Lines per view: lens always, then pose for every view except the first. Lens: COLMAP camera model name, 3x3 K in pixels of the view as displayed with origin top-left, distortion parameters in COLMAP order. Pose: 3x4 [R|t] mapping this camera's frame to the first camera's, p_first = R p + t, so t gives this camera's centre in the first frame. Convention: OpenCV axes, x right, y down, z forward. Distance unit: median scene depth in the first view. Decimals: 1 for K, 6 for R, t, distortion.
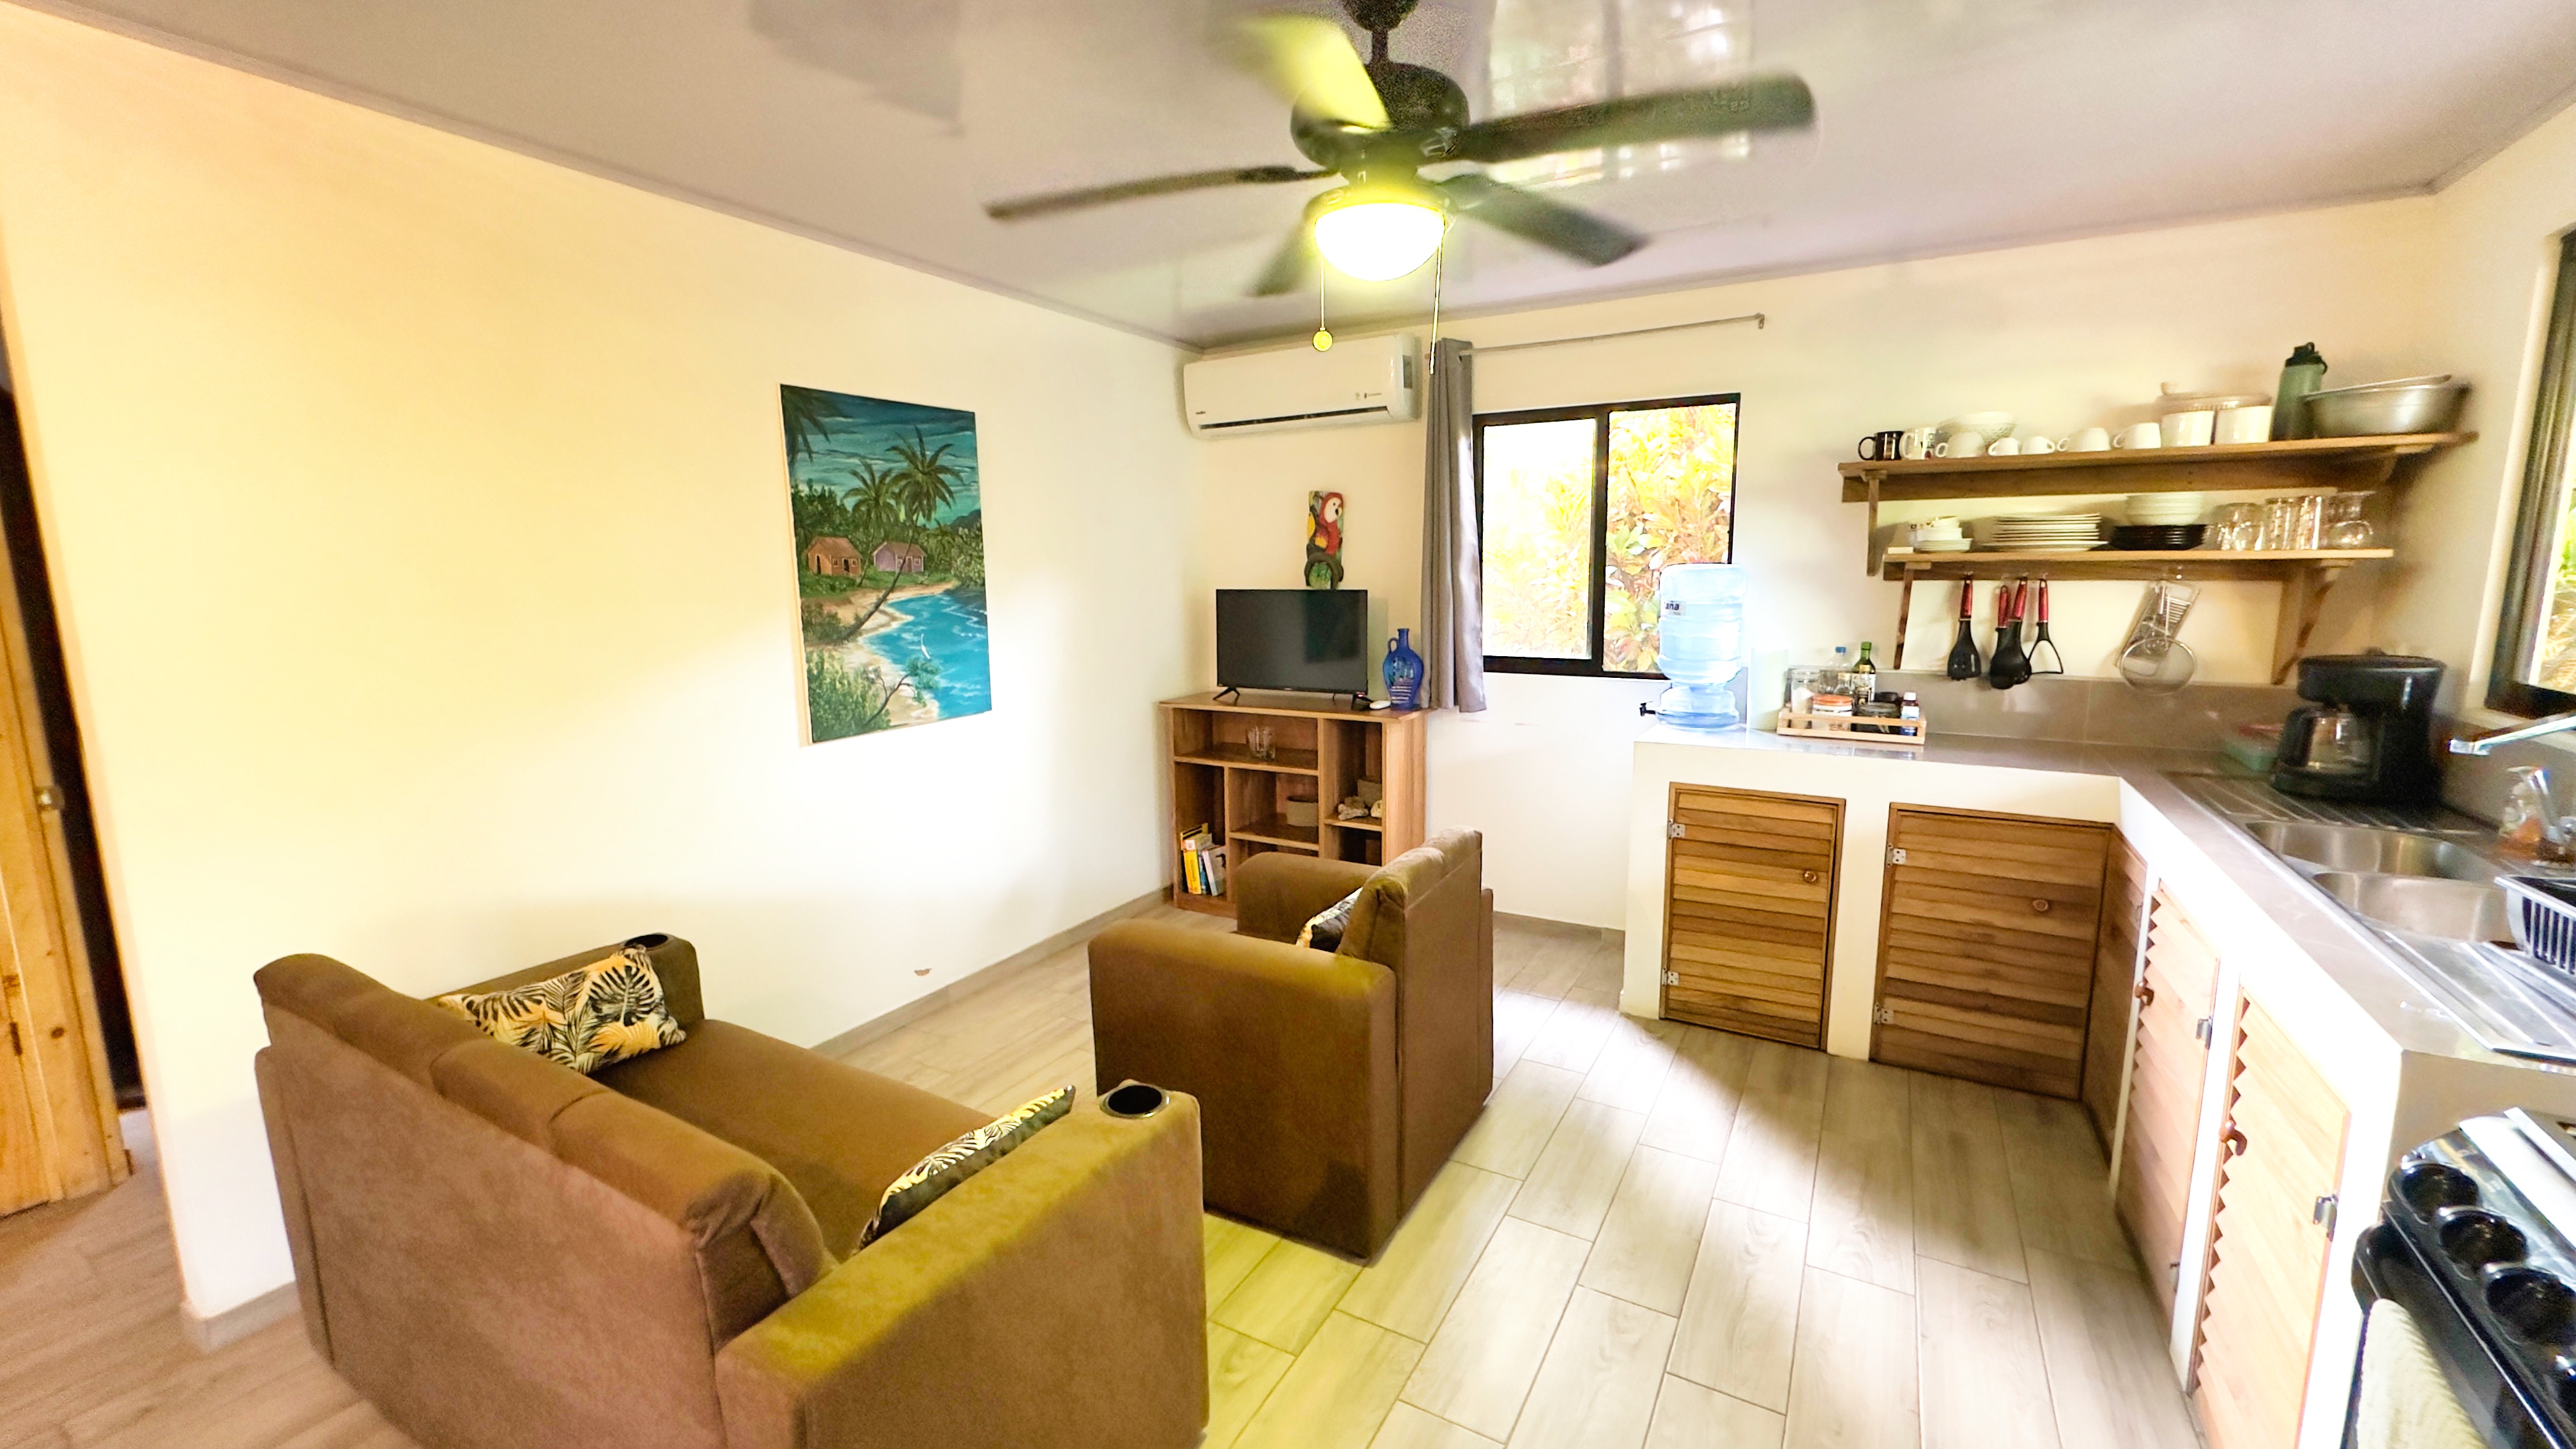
lens RADIAL K [[1030.1, 0, 1285.8], [0, 1030.1, 721.2], [0, 0, 1]] dist [-0.003643, 0.000716]
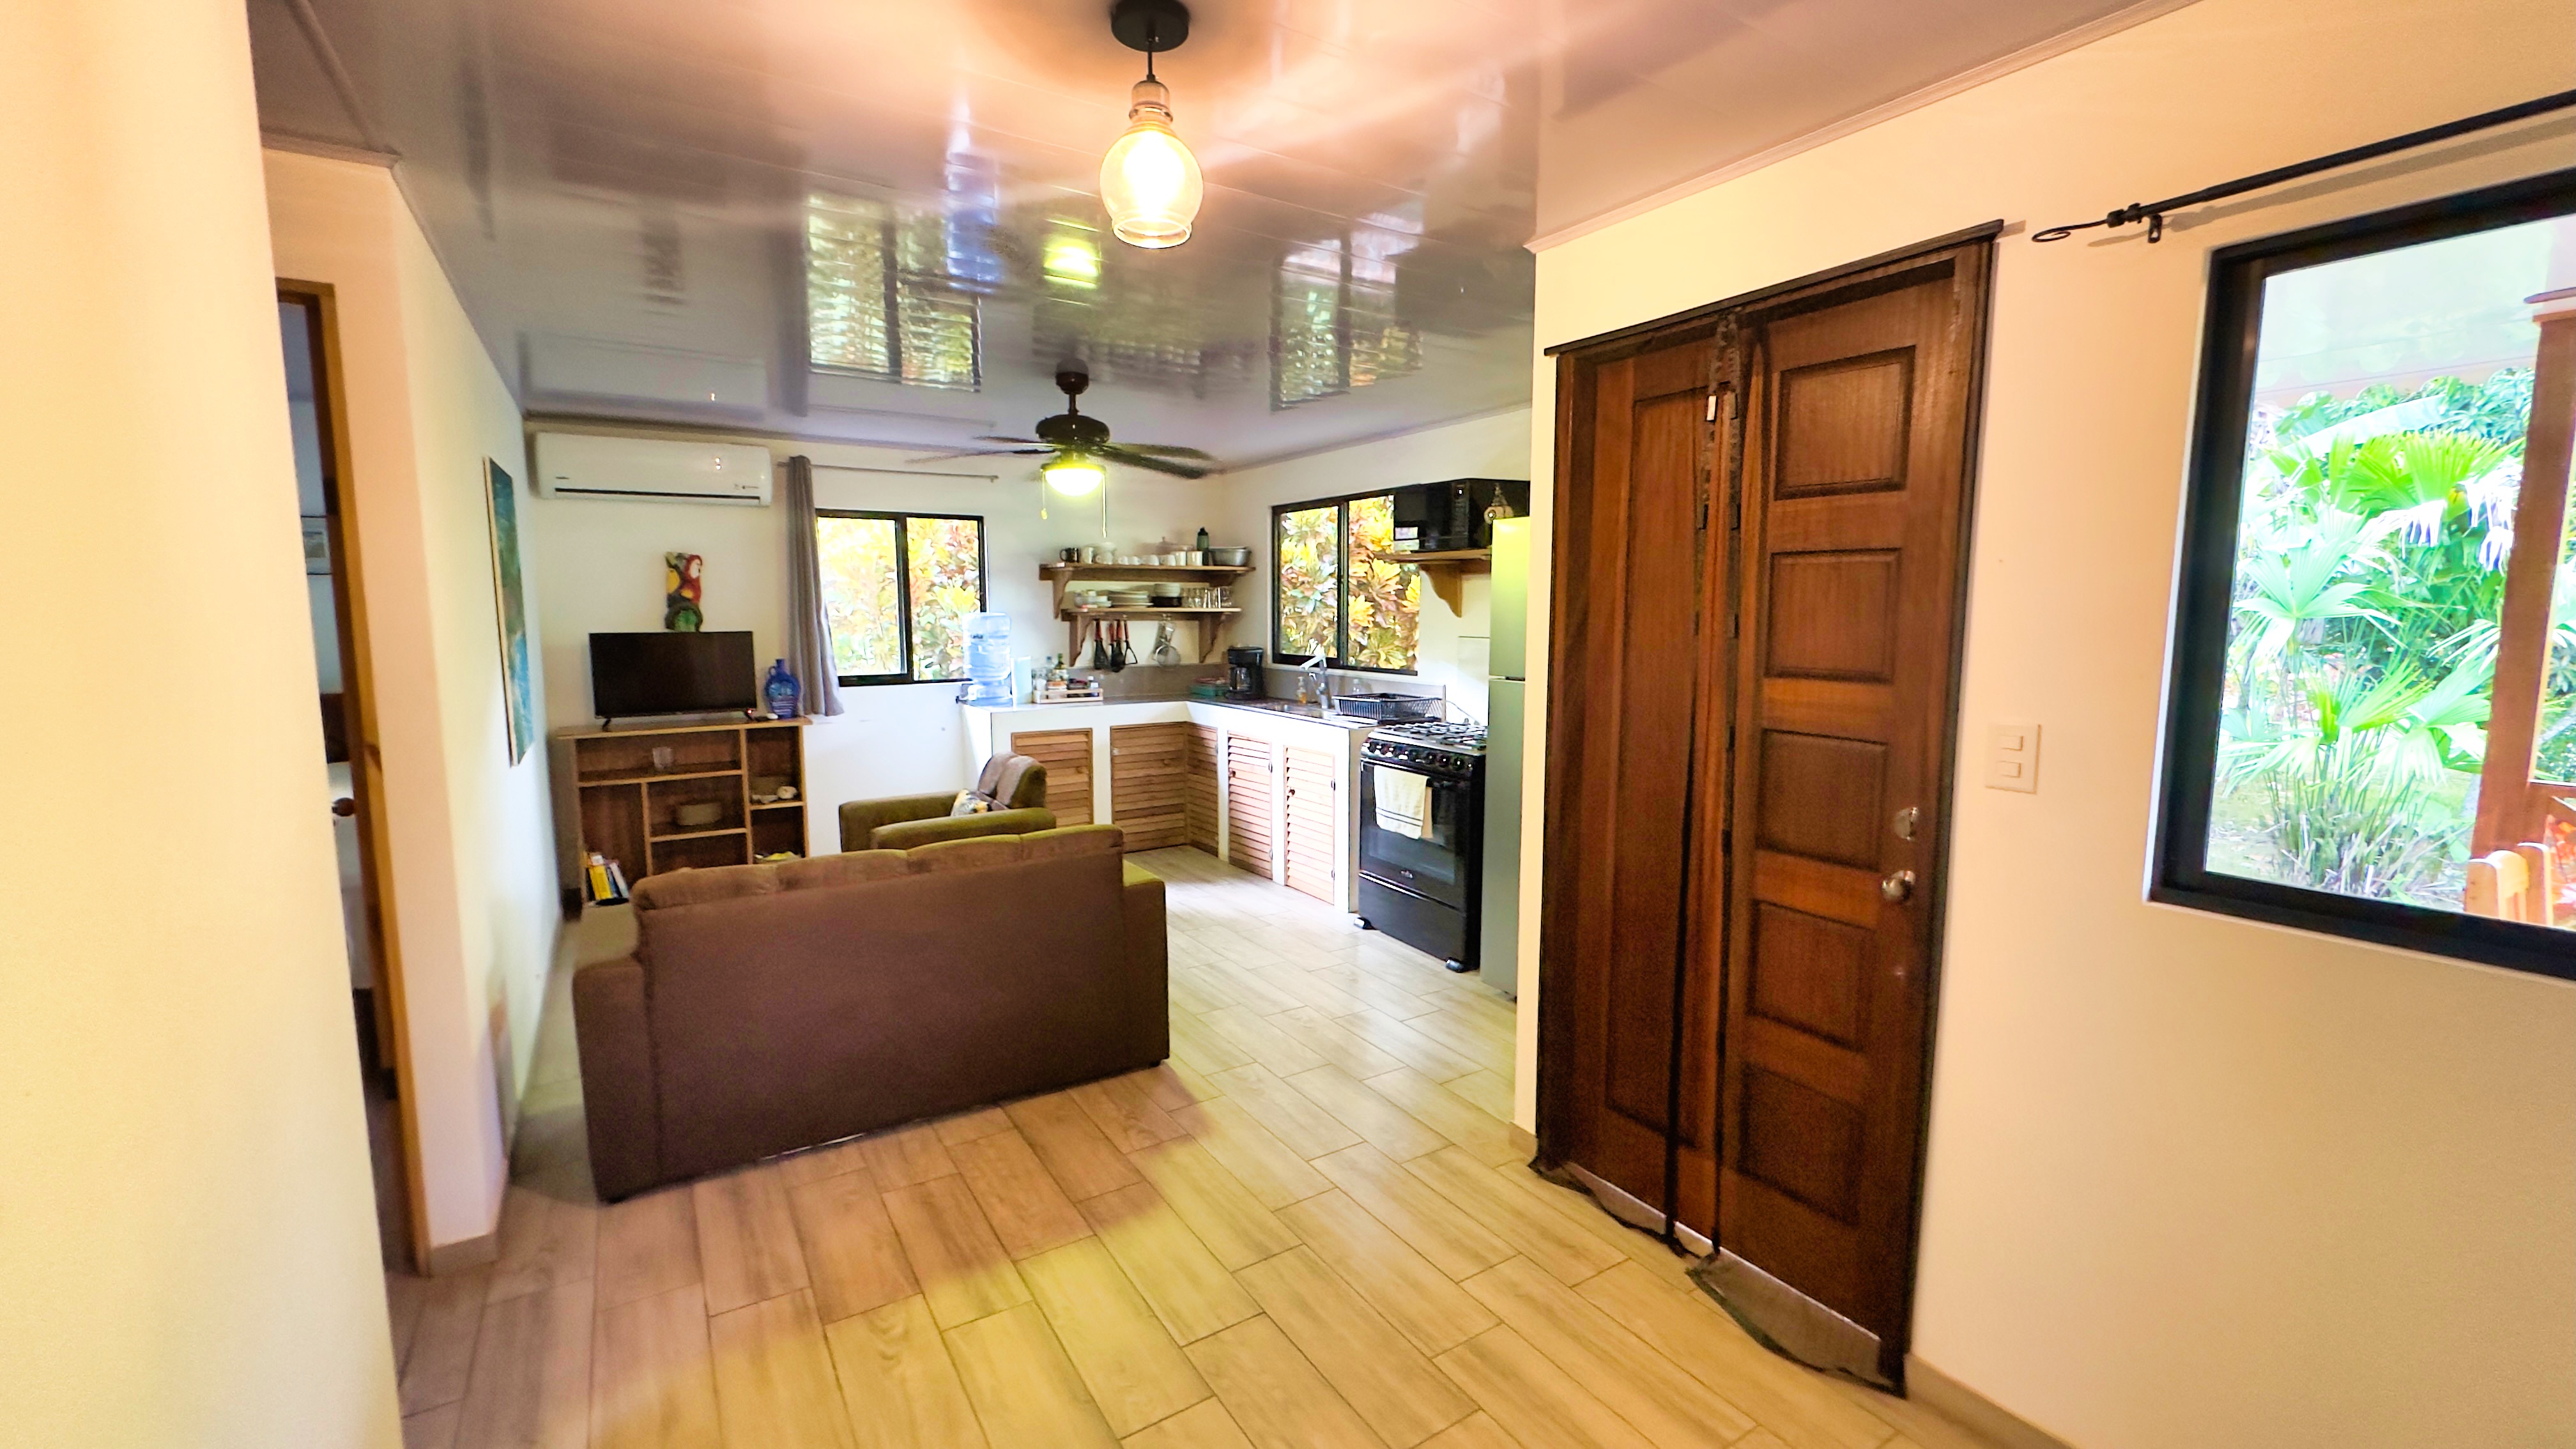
lens RADIAL K [[1030.1, 0, 1287.8], [0, 1030.1, 722.0], [0, 0, 1]] dist [-0.003643, 0.000716]
pose [[0.459929, -0.090742, 0.883307, -1.015379], [0.129943, 0.990934, 0.034138, 0.042661], [-0.878396, 0.099079, 0.467551, -0.277050]]
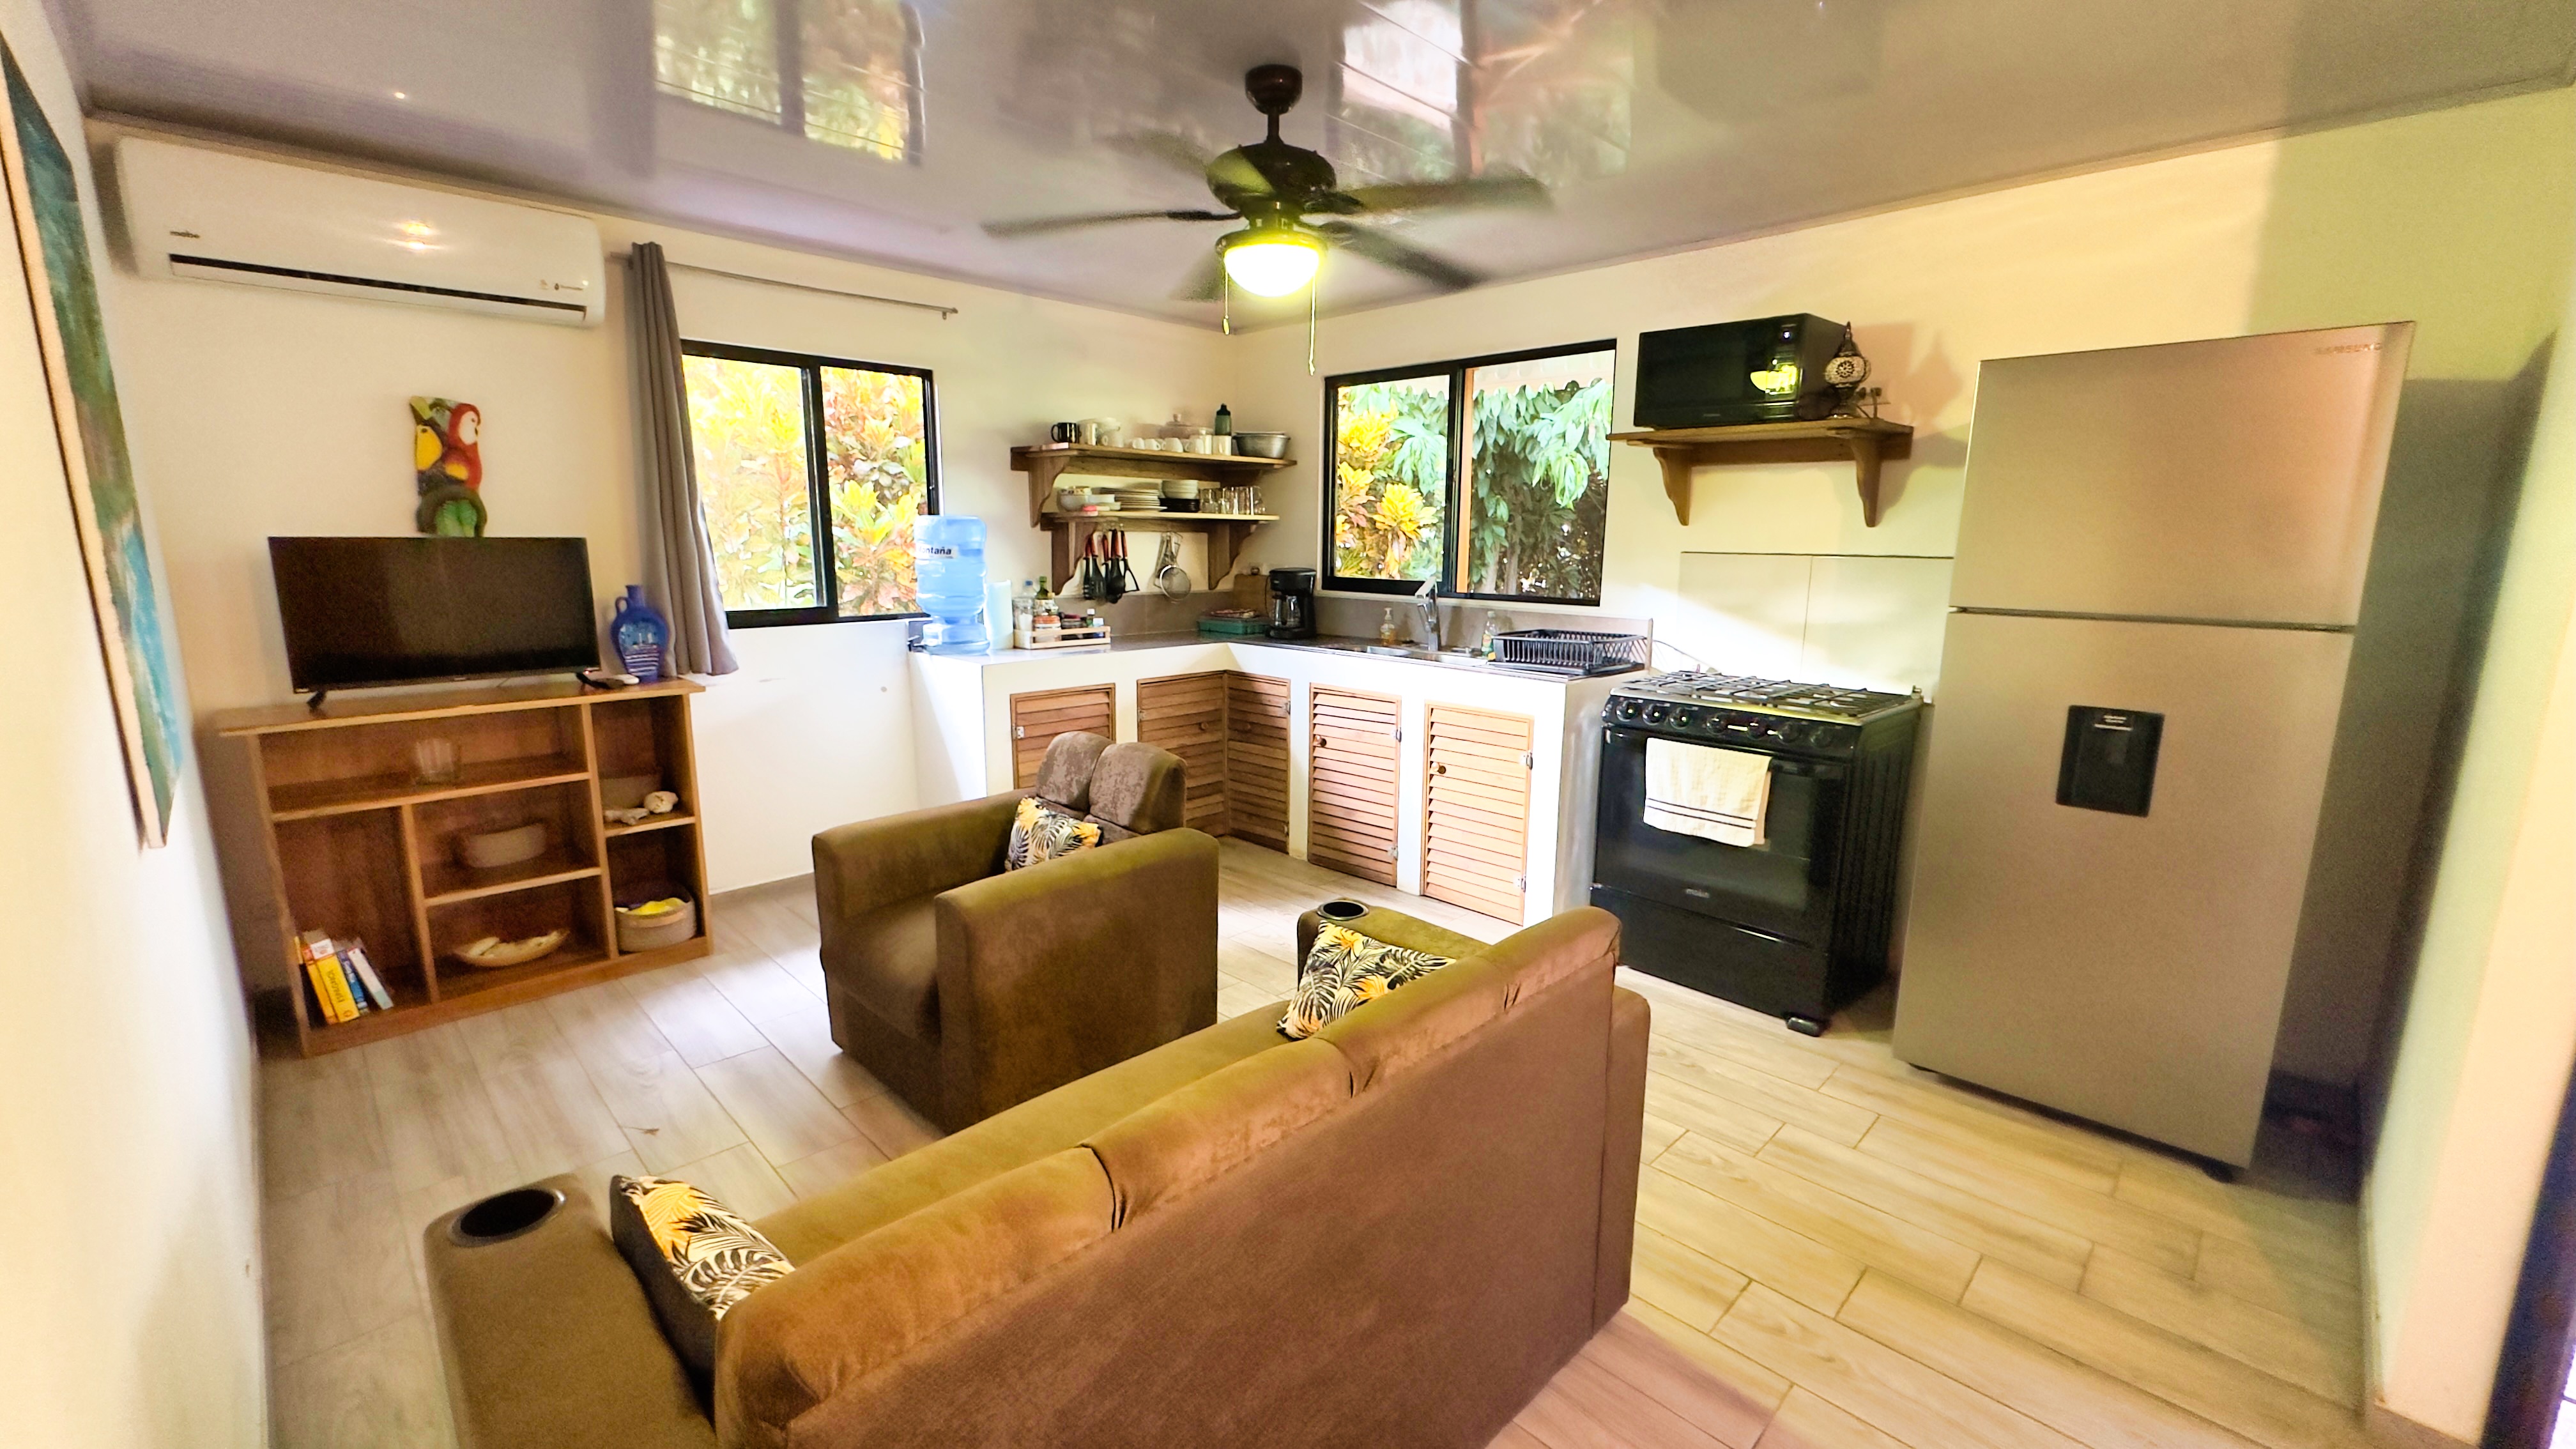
lens RADIAL K [[1030.1, 0, 1290.0], [0, 1030.1, 721.2], [0, 0, 1]] dist [-0.003643, 0.000716]
pose [[0.255993, -0.162773, 0.952876, -0.722445], [0.134321, 0.982149, 0.131687, -0.026123], [-0.957301, 0.094281, 0.273287, 0.359238]]
